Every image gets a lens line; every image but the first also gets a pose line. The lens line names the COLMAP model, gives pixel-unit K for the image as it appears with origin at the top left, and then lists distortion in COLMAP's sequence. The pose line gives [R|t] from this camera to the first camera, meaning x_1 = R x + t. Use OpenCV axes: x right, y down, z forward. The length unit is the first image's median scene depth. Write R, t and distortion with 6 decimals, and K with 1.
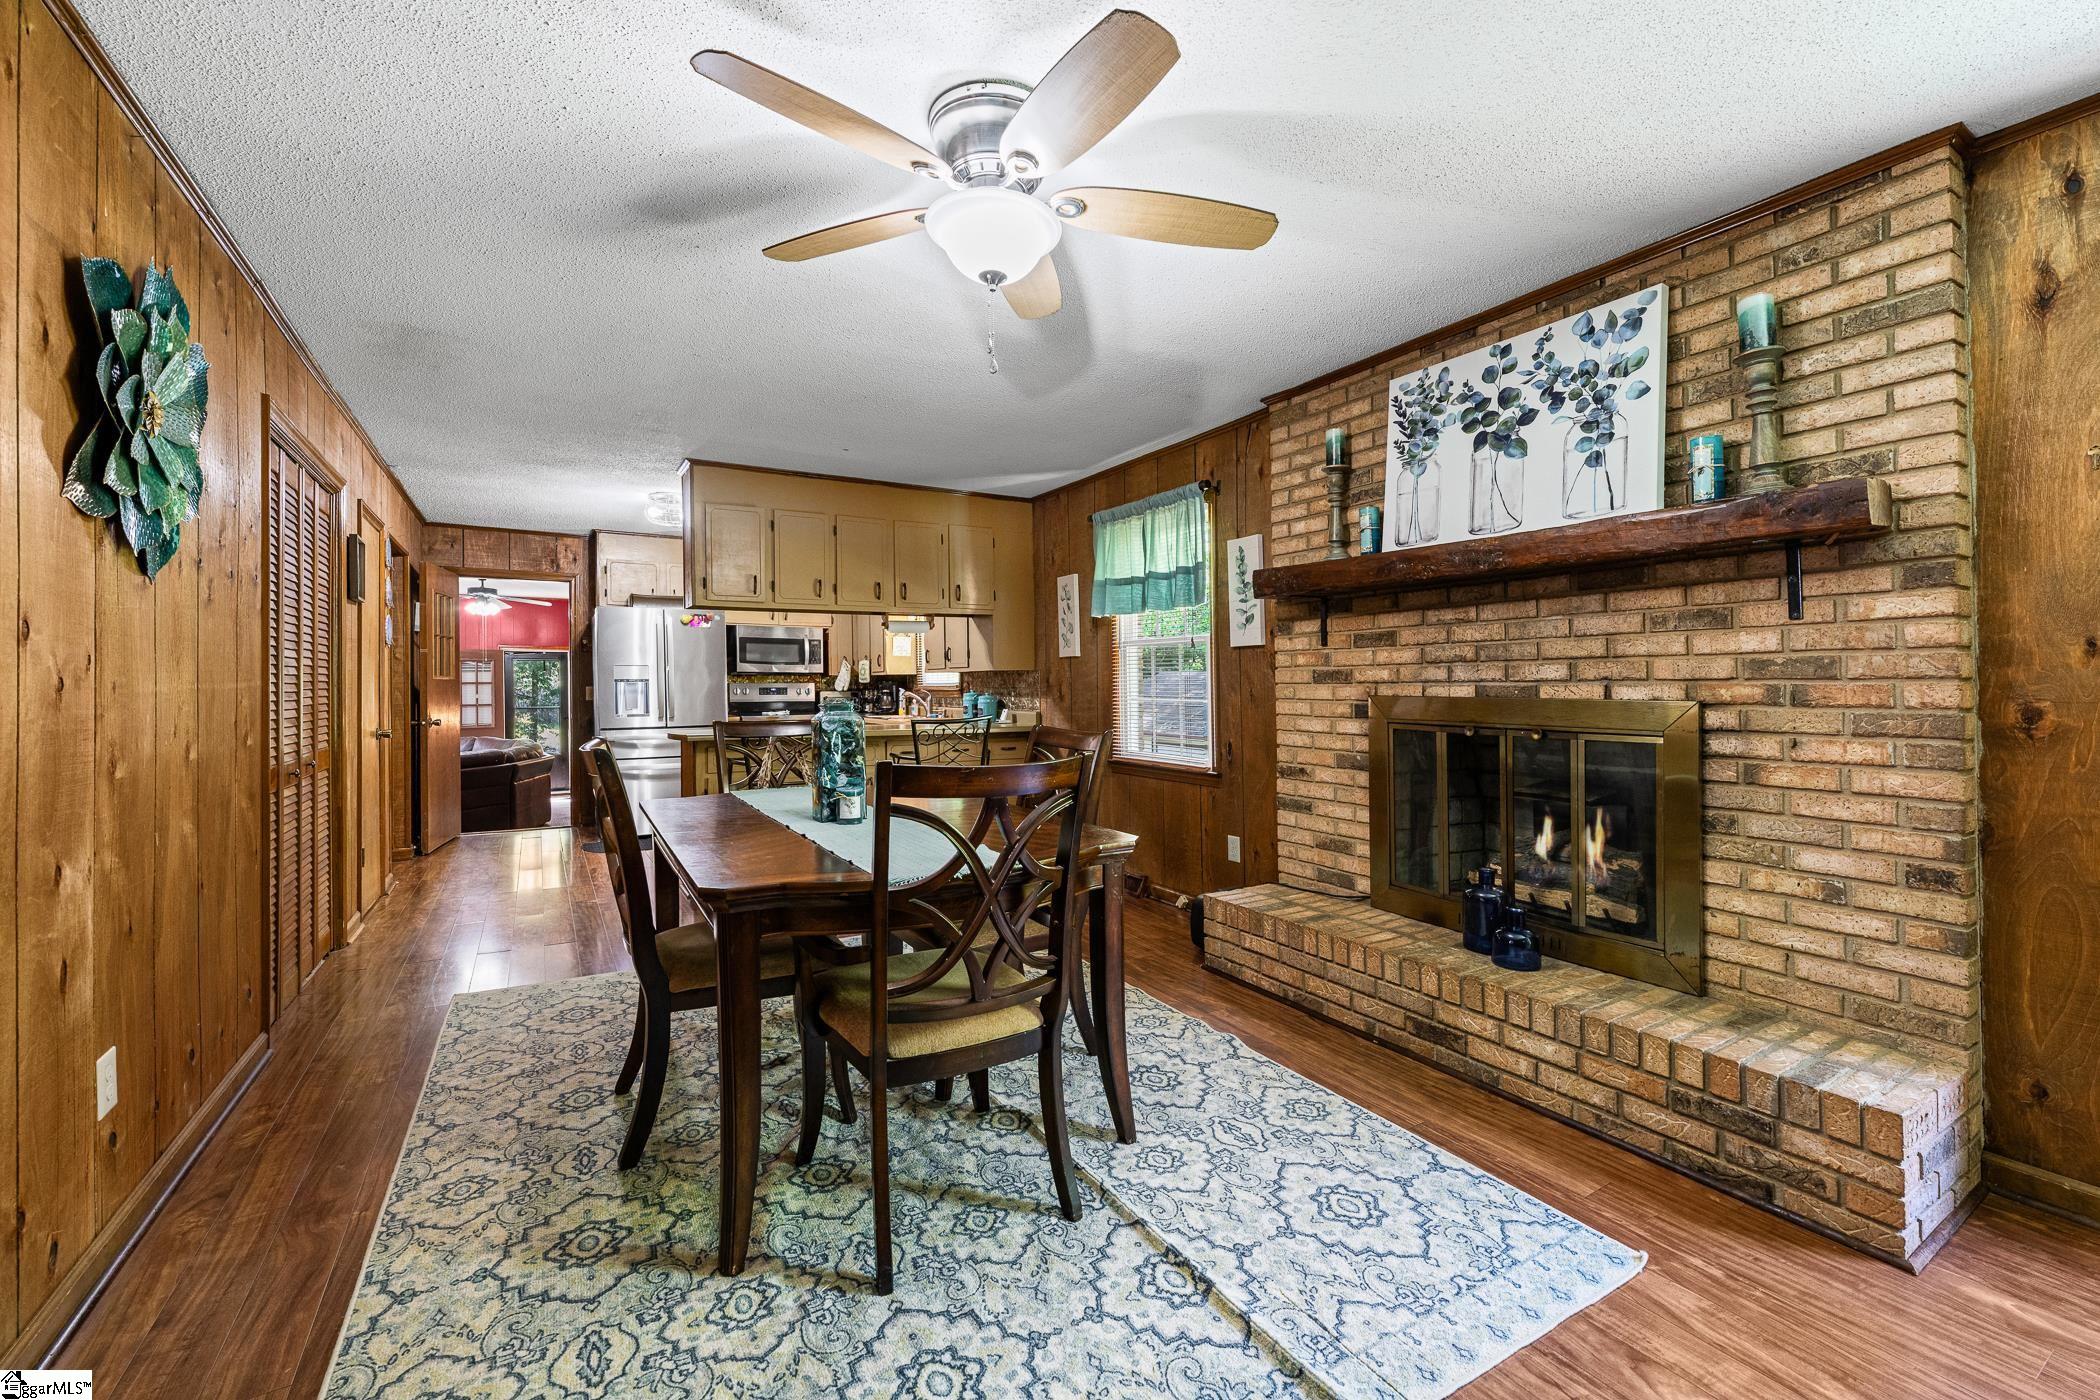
lens RADIAL K [[845.9, 0, 1051.9], [0, 845.9, 662.2], [0, 0, 1]] dist [-0.001092, -0.000069]
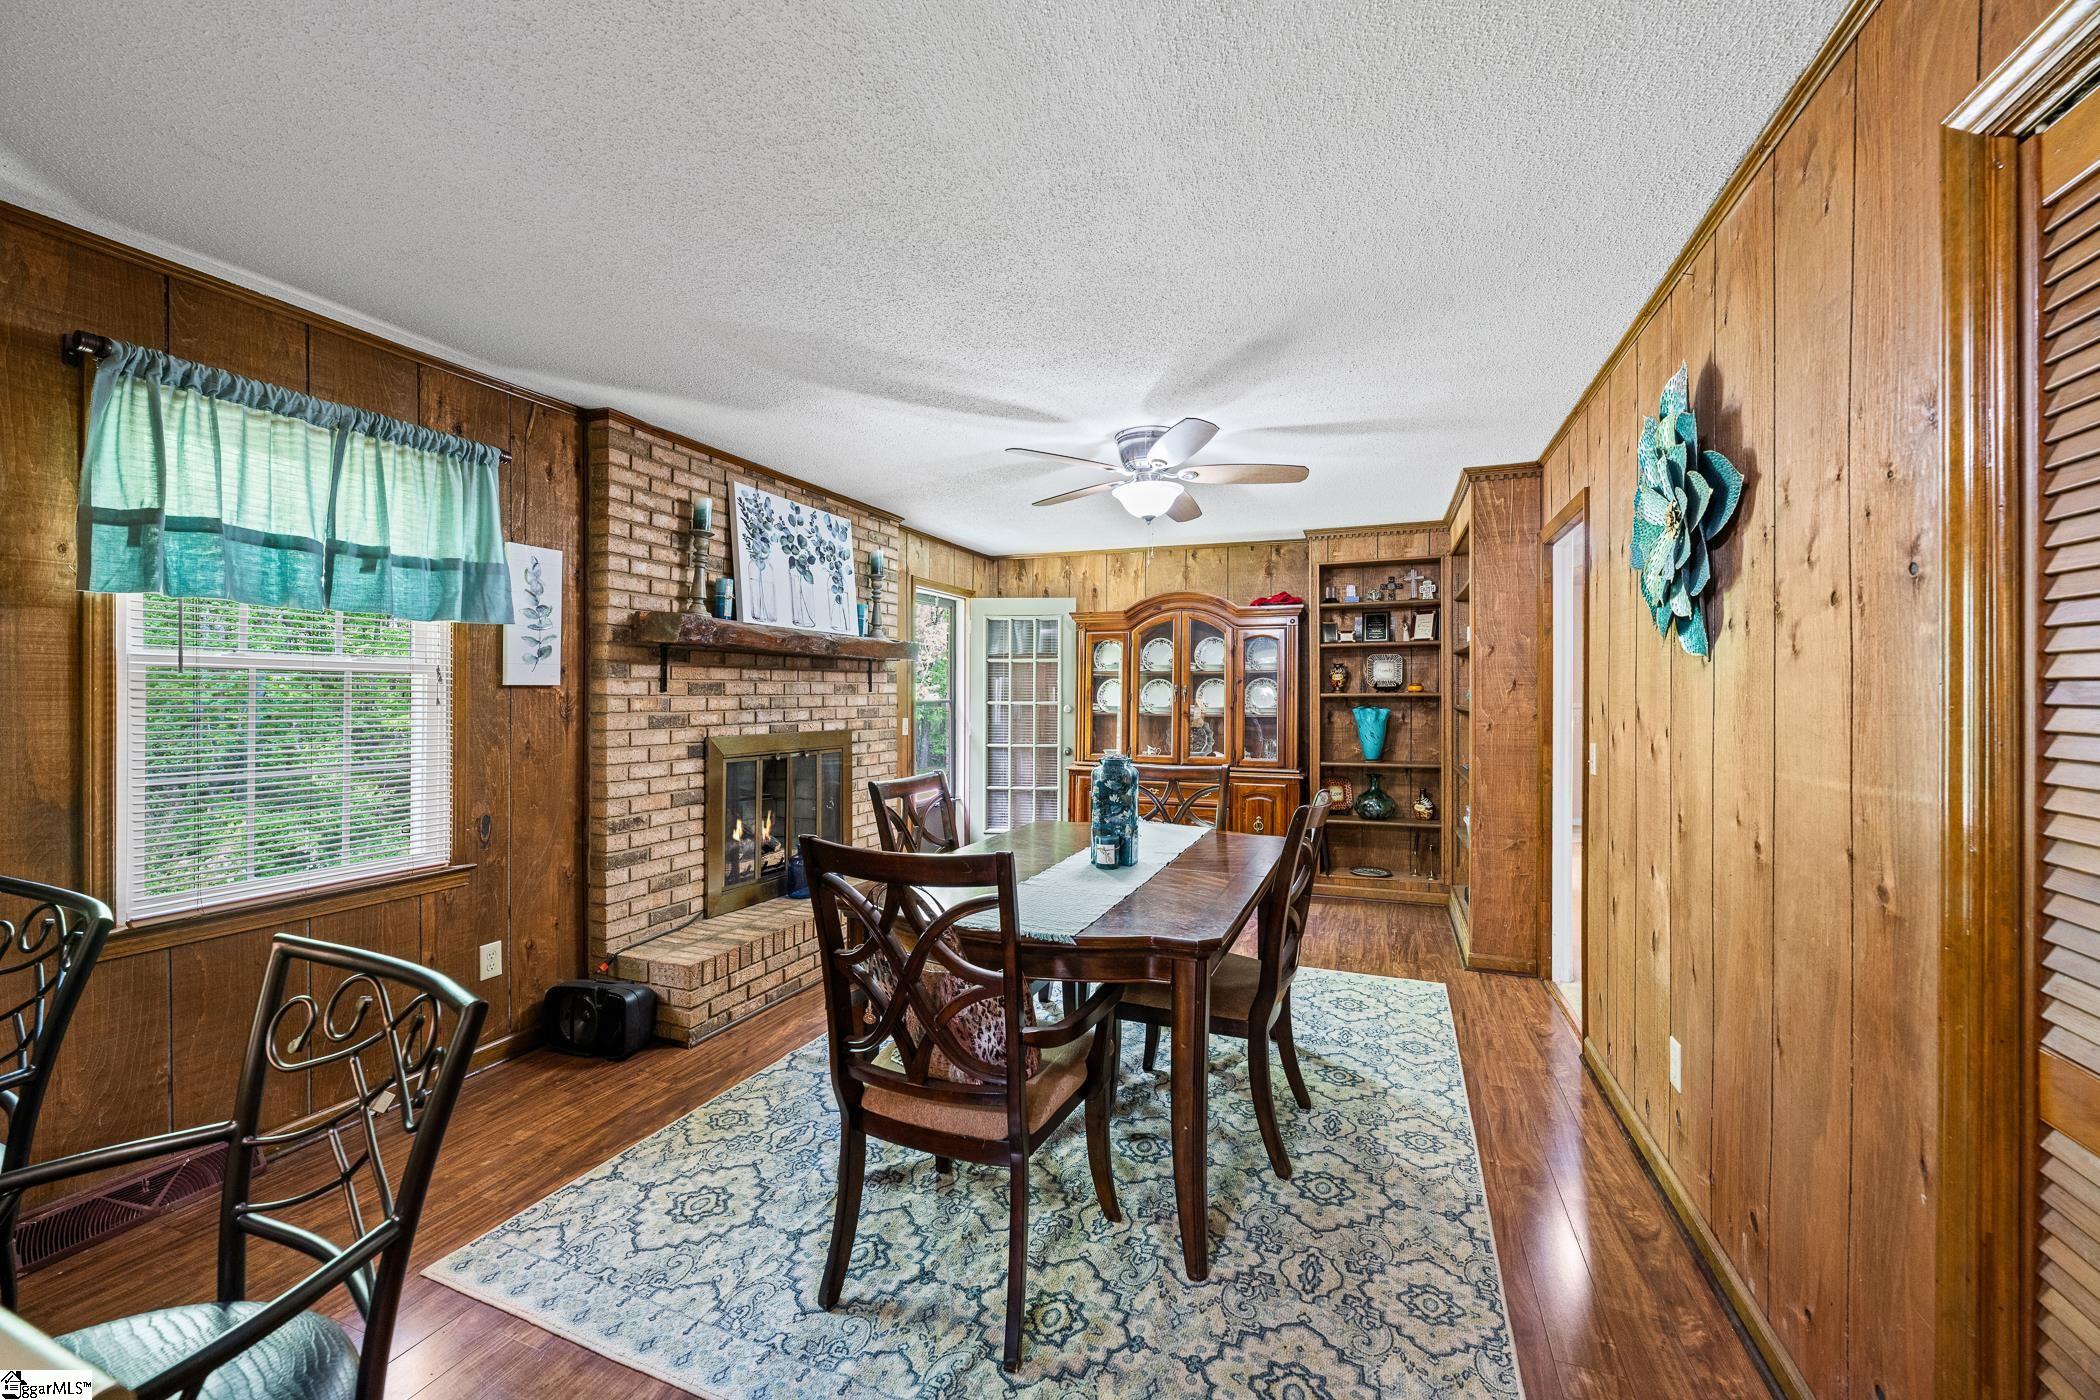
lens RADIAL K [[852.5, 0, 1024.9], [0, 852.5, 662.5], [0, 0, 1]] dist [-0.000221, 0.000143]
pose [[-0.593727, 0.030483, 0.804089, -0.904908], [-0.021770, 0.998308, -0.053921, -0.010166], [-0.804372, -0.049520, -0.592059, 1.473813]]
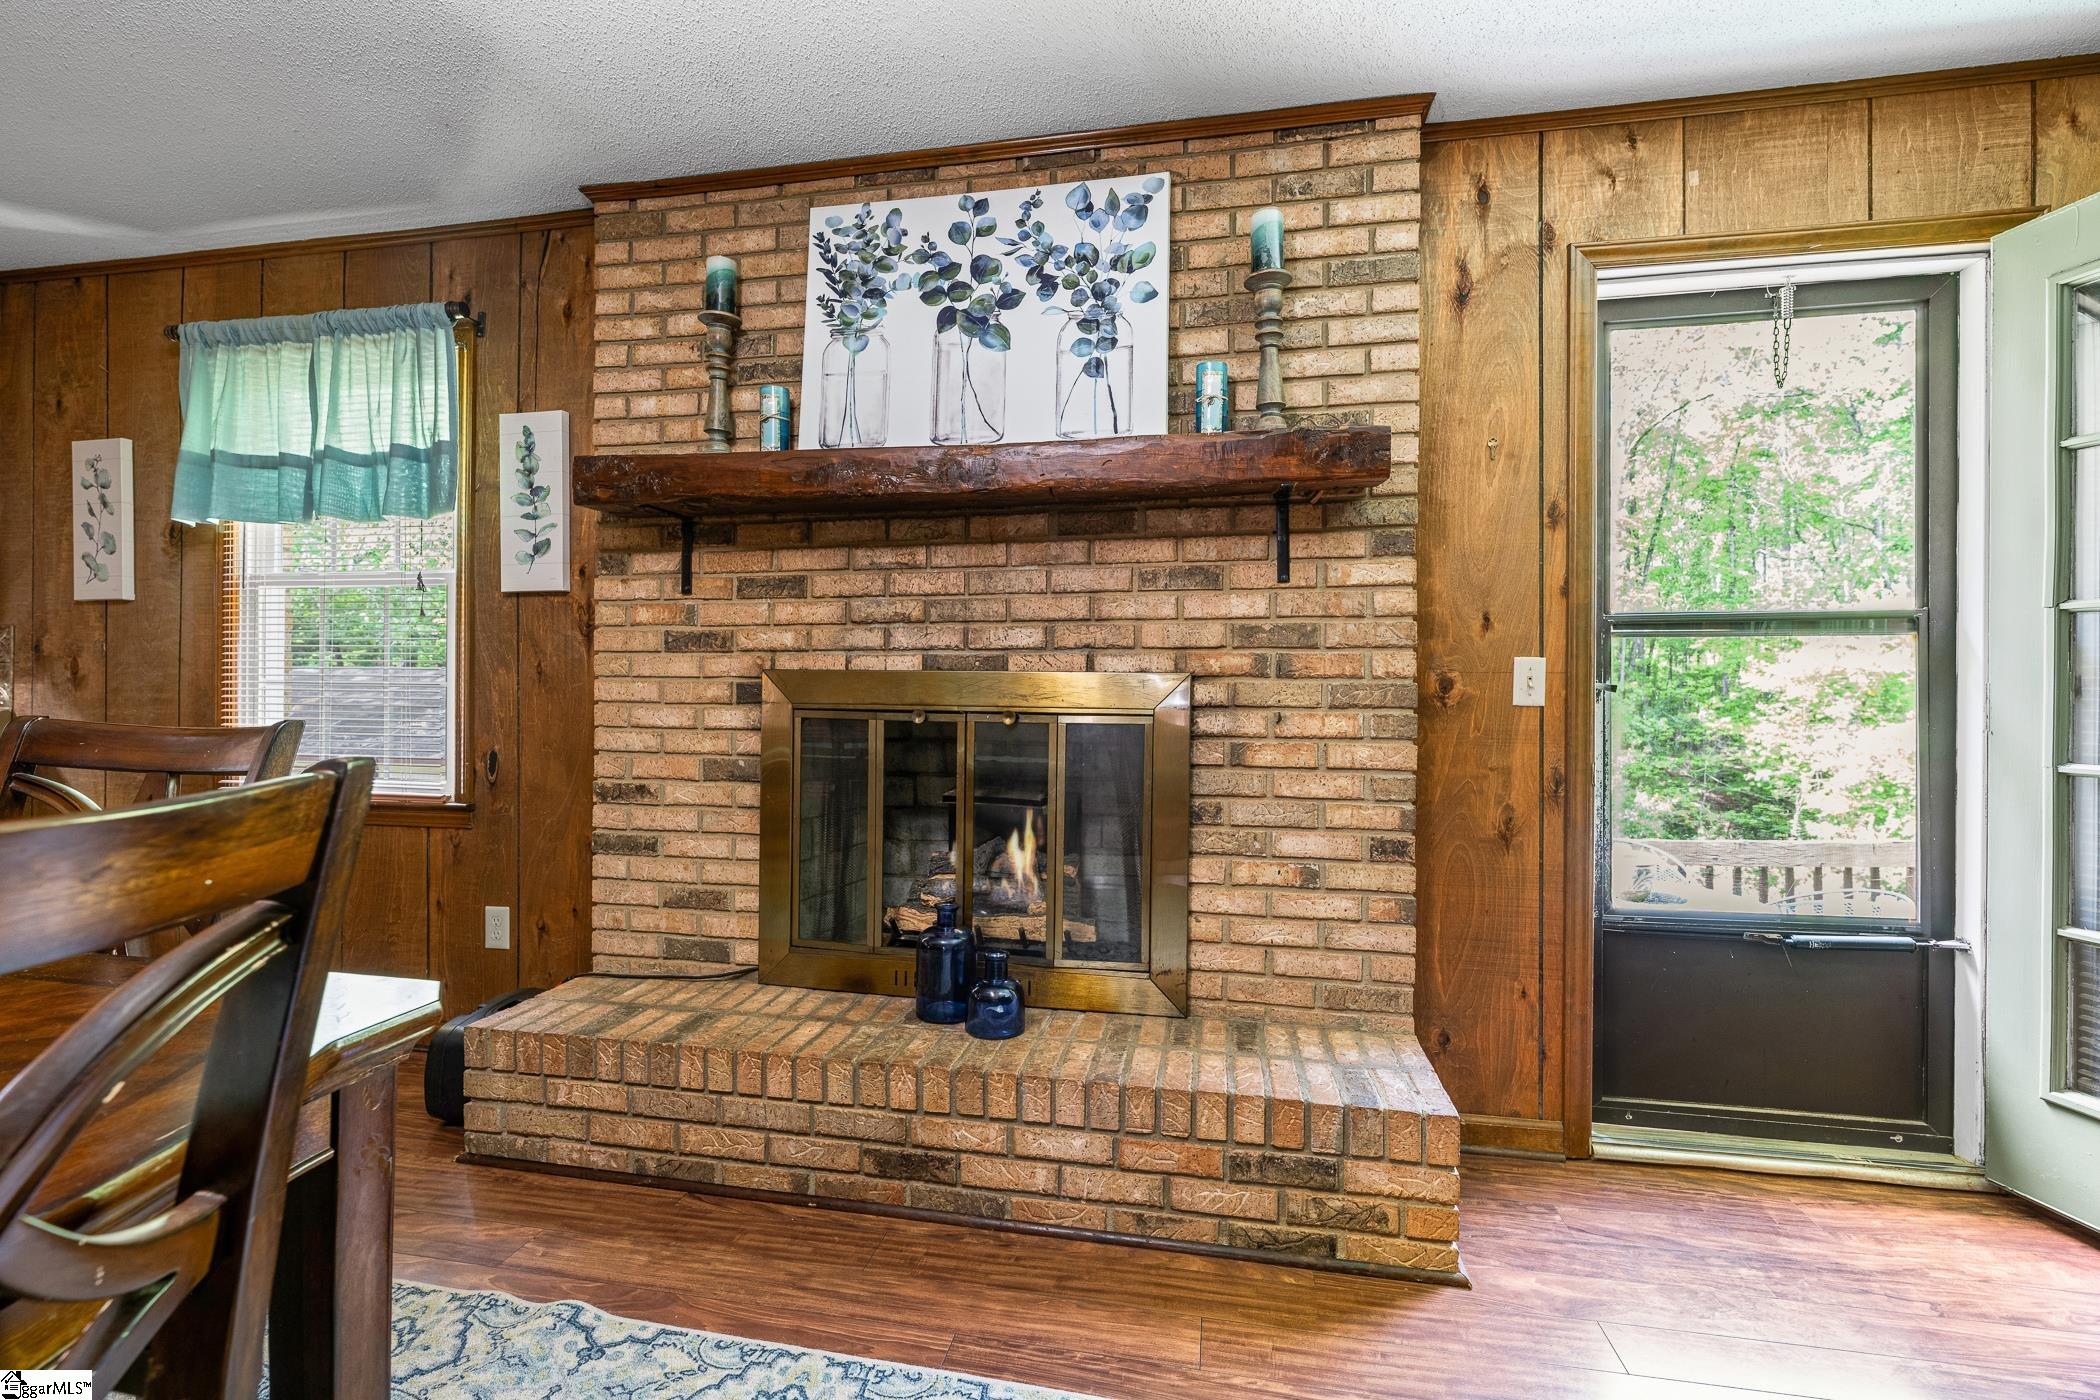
lens RADIAL K [[916.6, 0, 1045.3], [0, 916.6, 681.6], [0, 0, 1]] dist [-0.001864, 0.000408]
pose [[0.667308, 0.018566, 0.744550, -0.018515], [-0.029745, 0.999556, 0.001734, 0.044836], [-0.744188, -0.023304, 0.667564, 0.380029]]
